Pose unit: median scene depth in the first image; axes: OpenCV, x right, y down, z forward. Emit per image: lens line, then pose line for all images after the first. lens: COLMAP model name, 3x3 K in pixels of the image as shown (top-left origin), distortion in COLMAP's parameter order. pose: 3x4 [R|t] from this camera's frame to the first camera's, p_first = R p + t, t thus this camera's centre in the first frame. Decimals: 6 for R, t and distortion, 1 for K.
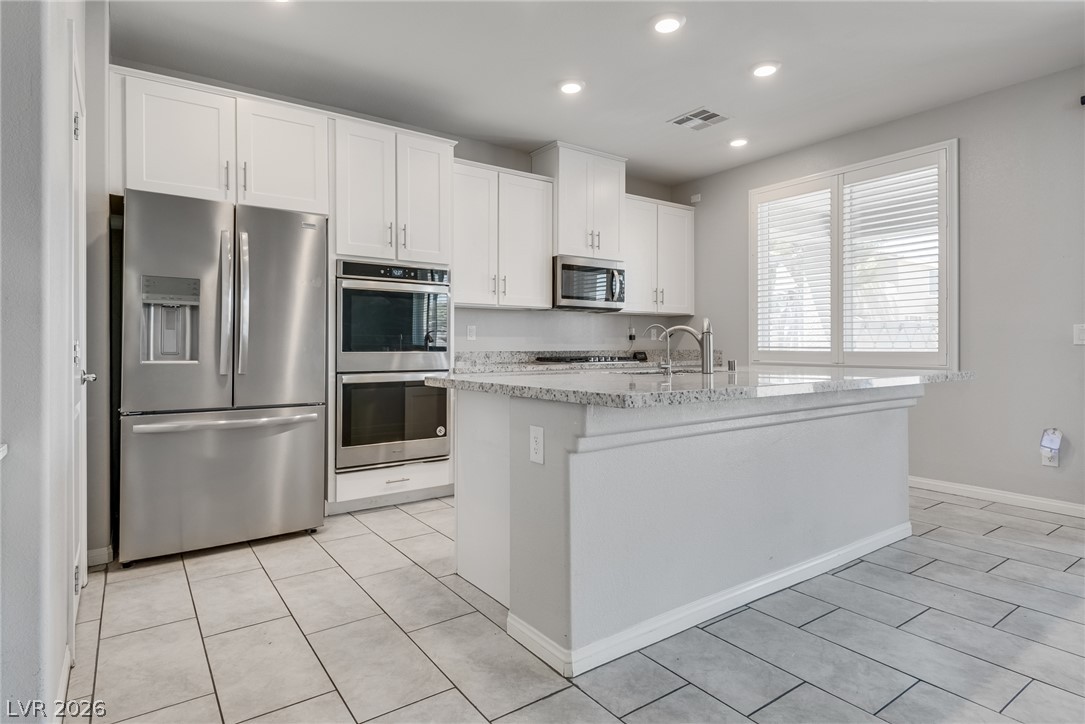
lens RADIAL K [[571.3, 0, 542.5], [0, 571.3, 348.1], [0, 0, 1]] dist [0.004152, -0.002727]
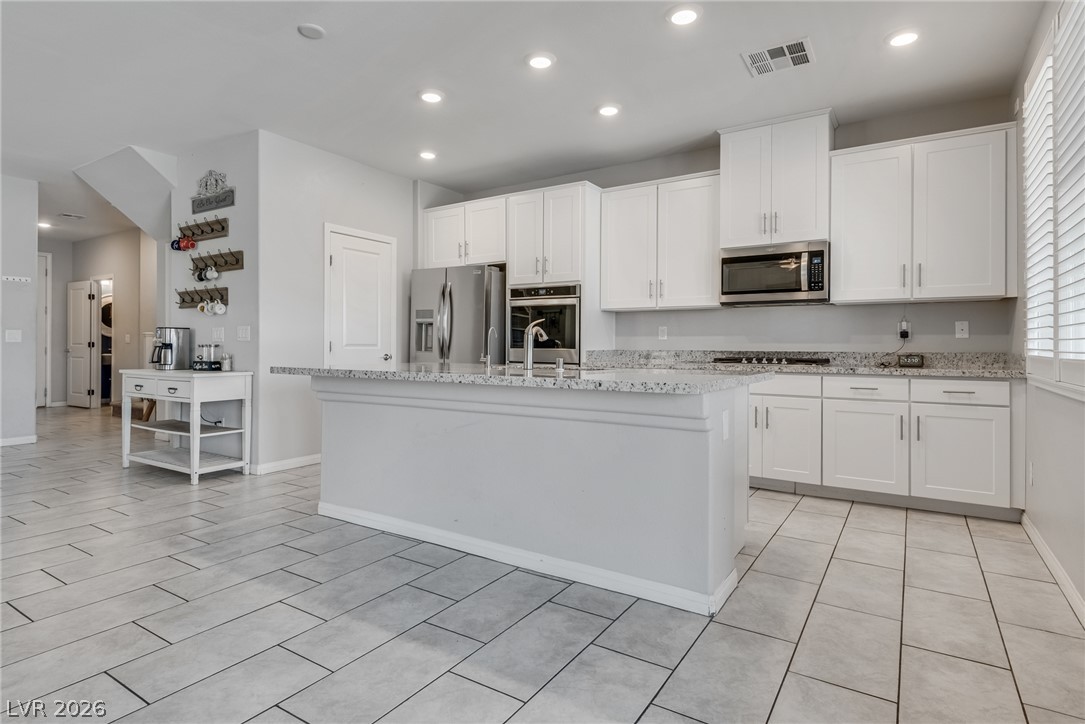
lens RADIAL K [[588.7, 0, 547.1], [0, 588.7, 347.2], [0, 0, 1]] dist [0.031882, 0.000336]
pose [[0.372460, 0.007090, -0.928021, 0.840165], [-0.008124, 0.999957, 0.004379, -0.002722], [0.928013, 0.005908, 0.372502, 0.368145]]
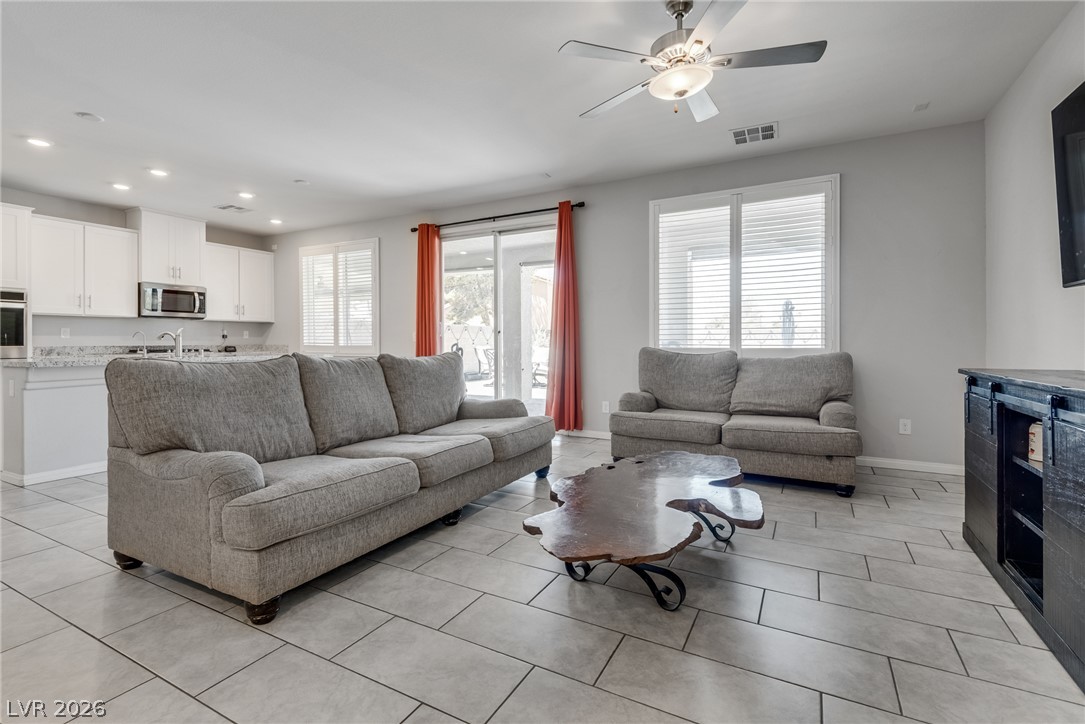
lens RADIAL K [[498.5, 0, 535.6], [0, 498.5, 347.2], [0, 0, 1]] dist [0.008883, -0.001179]
pose [[0.900088, -0.000717, 0.435708, 0.391216], [-0.003069, 0.999963, 0.007986, -0.004483], [-0.435697, -0.008525, 0.900053, -0.656925]]
